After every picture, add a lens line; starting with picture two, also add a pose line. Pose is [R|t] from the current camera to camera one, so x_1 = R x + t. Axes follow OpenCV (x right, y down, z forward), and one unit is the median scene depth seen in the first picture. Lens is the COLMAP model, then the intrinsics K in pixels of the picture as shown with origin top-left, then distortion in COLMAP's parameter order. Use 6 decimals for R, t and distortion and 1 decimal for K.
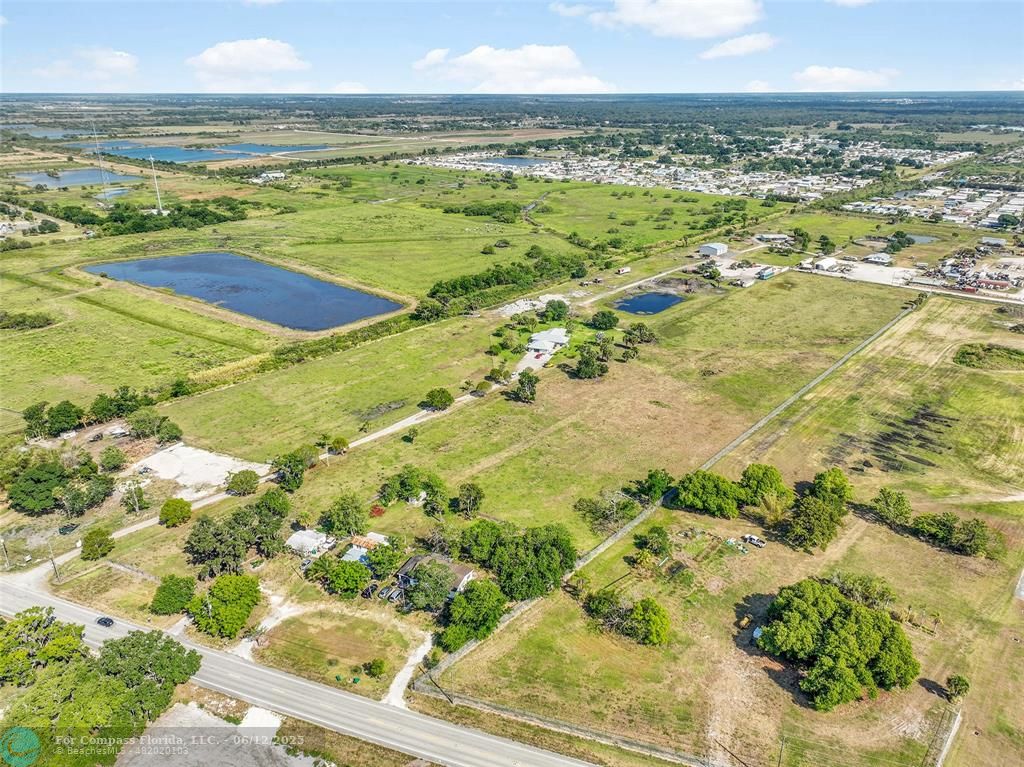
lens RADIAL K [[736.4, 0, 511.0], [0, 736.4, 339.1], [0, 0, 1]] dist [0.008666, 0.000526]
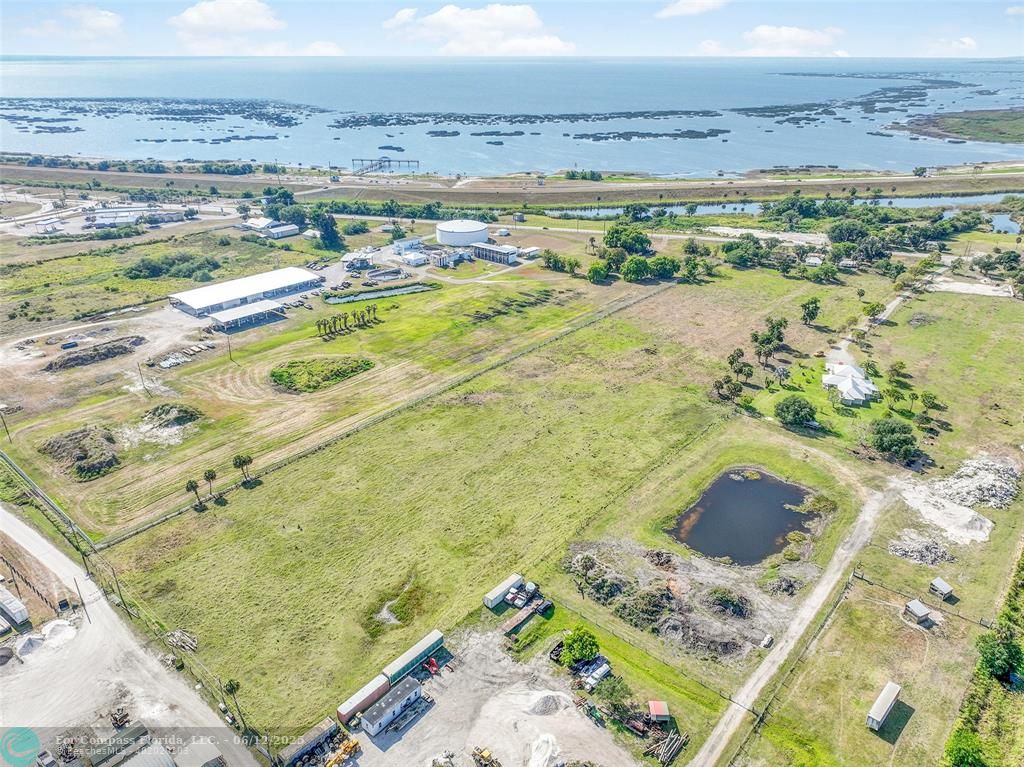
lens RADIAL K [[718.3, 0, 512.0], [0, 718.3, 383.5], [0, 0, 1]] dist [0.008067, -0.002196]
pose [[-0.999881, 0.006656, -0.013901, 0.546046], [-0.004783, 0.723419, 0.690393, -0.681987], [0.014651, 0.690377, -0.723301, 2.018763]]
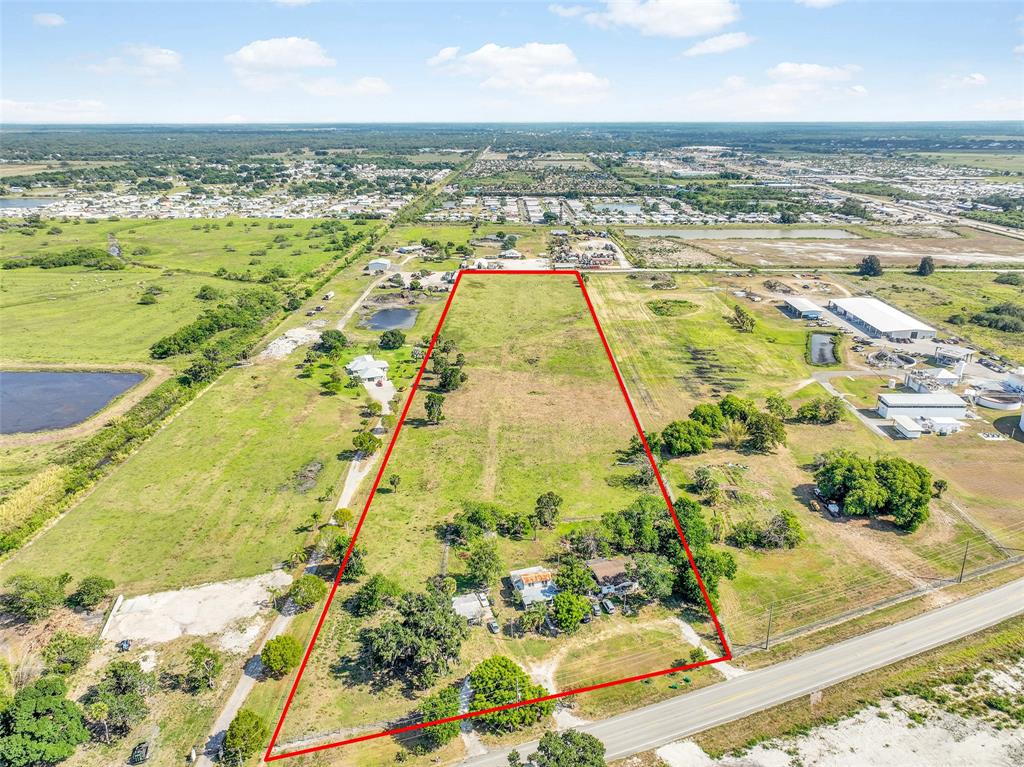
lens RADIAL K [[718.3, 0, 512.0], [0, 718.3, 383.5], [0, 0, 1]] dist [0.008067, -0.002196]
pose [[0.751858, -0.228803, 0.618351, -0.508619], [0.213688, 0.971795, 0.099759, -0.041797], [-0.623736, 0.057129, 0.779545, 0.207845]]
